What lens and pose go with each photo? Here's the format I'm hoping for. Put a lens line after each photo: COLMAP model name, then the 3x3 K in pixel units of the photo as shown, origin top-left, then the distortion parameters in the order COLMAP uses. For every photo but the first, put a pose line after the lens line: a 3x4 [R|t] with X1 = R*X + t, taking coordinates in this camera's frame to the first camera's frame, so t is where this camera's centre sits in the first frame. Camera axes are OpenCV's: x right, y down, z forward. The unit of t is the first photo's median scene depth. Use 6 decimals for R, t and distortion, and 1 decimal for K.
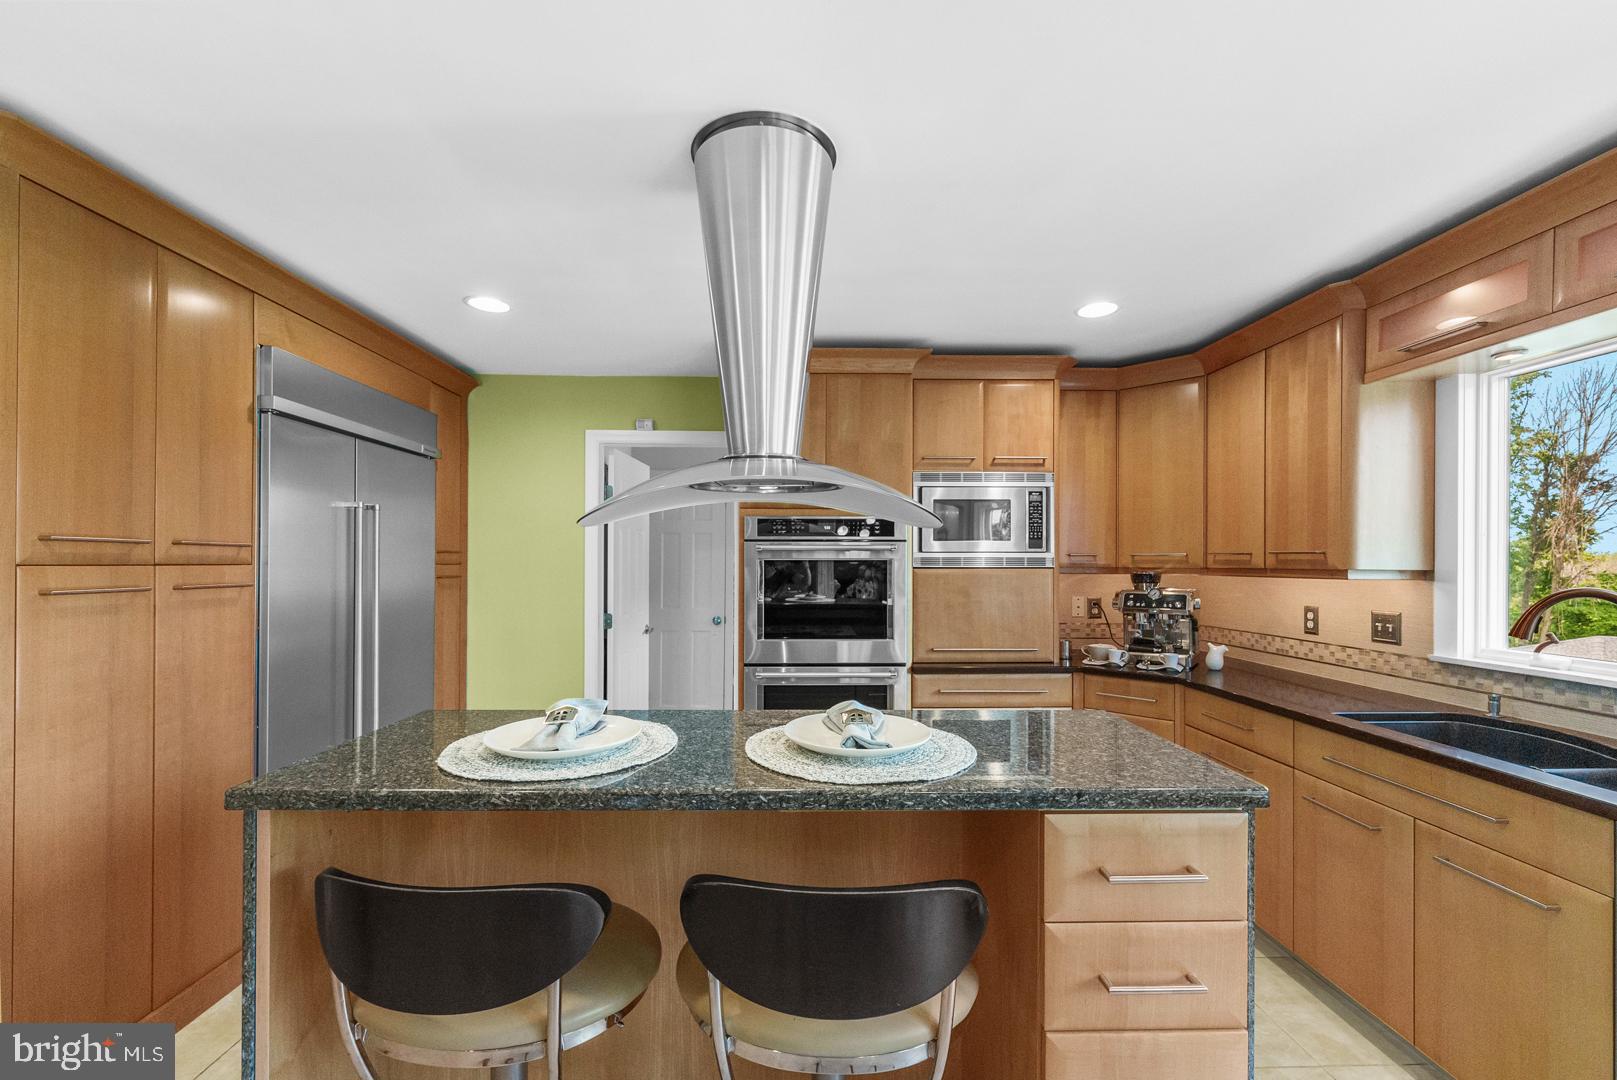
lens RADIAL K [[670.0, 0, 806.1], [0, 670.0, 560.5], [0, 0, 1]] dist [0.002233, -0.000367]
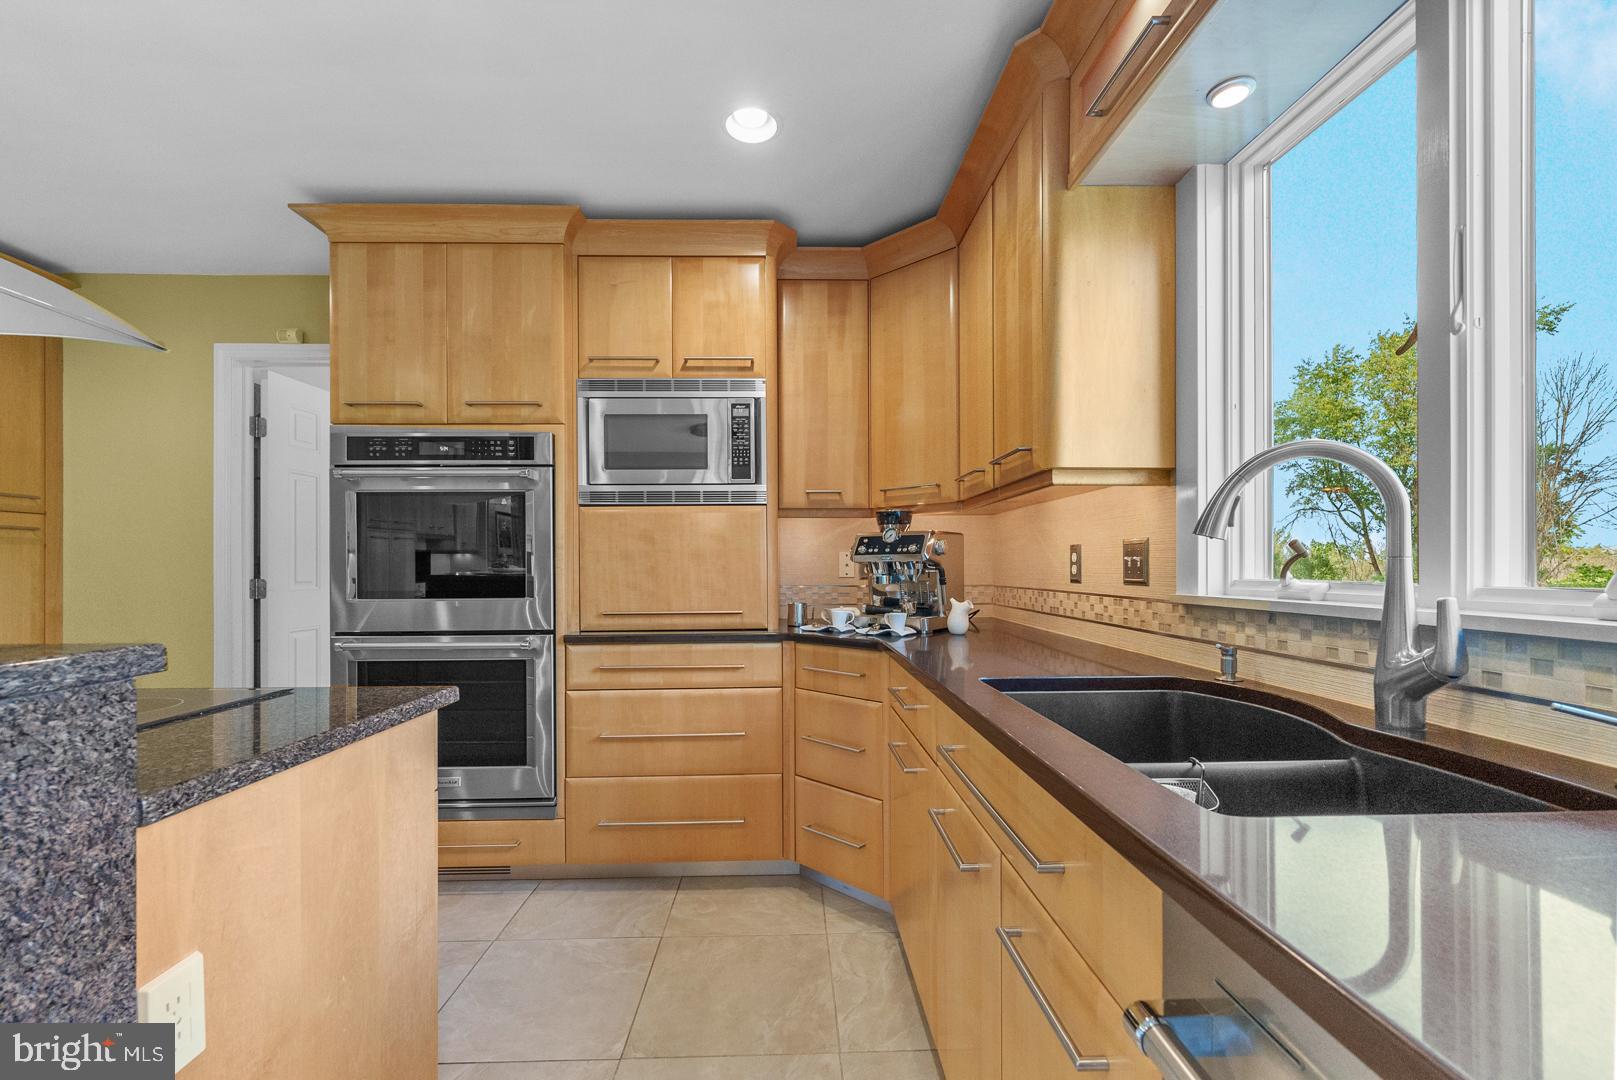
lens RADIAL K [[670.0, 0, 802.3], [0, 670.0, 563.6], [0, 0, 1]] dist [0.002233, -0.000367]
pose [[0.999952, -0.007226, 0.006615, 0.434232], [0.007221, 0.999974, 0.000723, 0.083212], [-0.006620, -0.000676, 0.999978, 0.259067]]
